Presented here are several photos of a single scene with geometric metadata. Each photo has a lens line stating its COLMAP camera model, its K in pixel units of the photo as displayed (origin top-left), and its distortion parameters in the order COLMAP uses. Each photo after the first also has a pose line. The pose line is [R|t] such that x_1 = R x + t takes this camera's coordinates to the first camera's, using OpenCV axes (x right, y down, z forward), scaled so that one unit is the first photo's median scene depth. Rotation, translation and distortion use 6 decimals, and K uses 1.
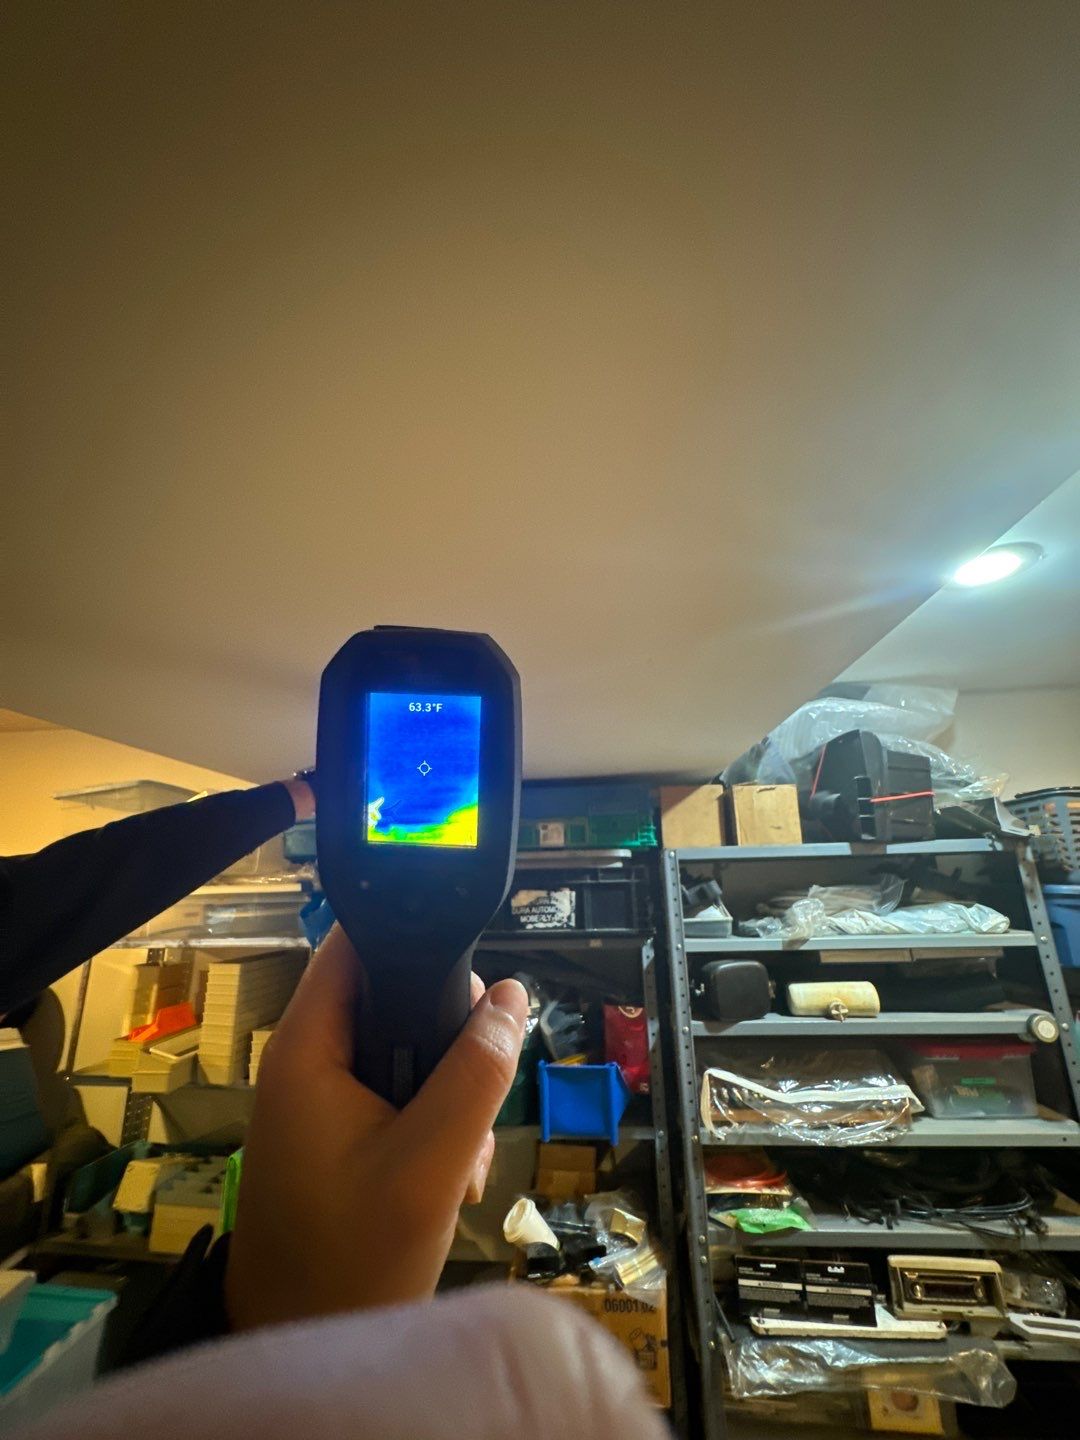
lens RADIAL K [[576.8, 0, 543.7], [0, 576.8, 723.3], [0, 0, 1]] dist [-0.002989, 0.000383]
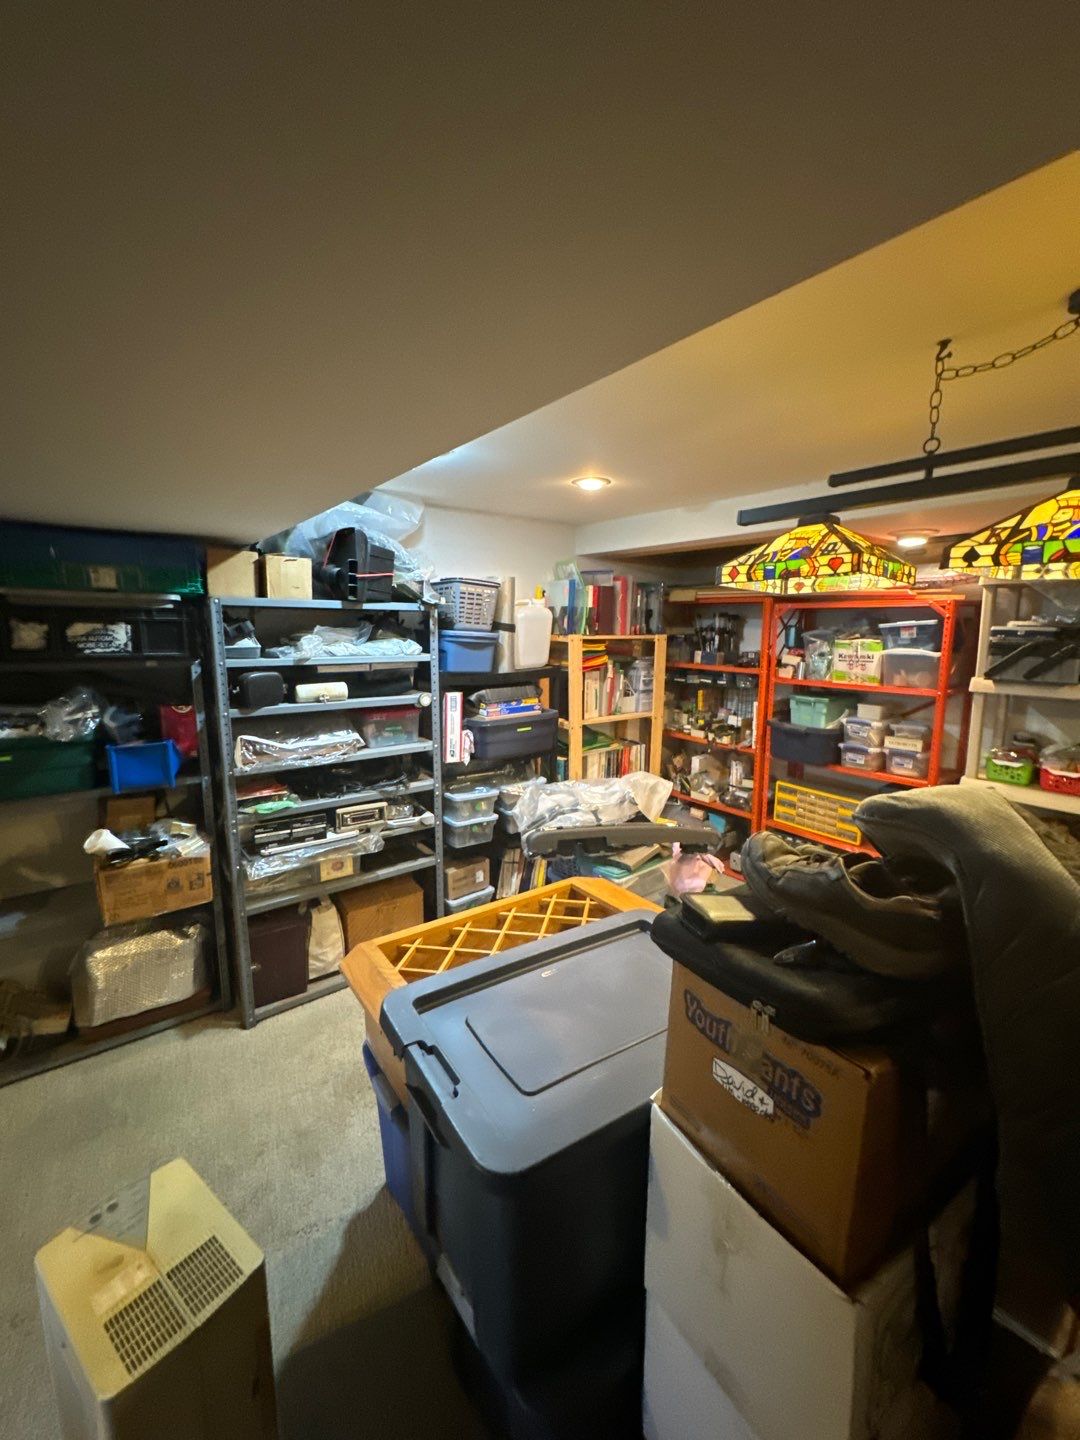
lens RADIAL K [[576.8, 0, 542.2], [0, 576.8, 721.2], [0, 0, 1]] dist [-0.002989, 0.000383]
pose [[0.737751, -0.078281, 0.670519, -0.152141], [-0.209469, 0.917684, 0.337609, -0.139886], [-0.641753, -0.389524, 0.660625, -0.531712]]
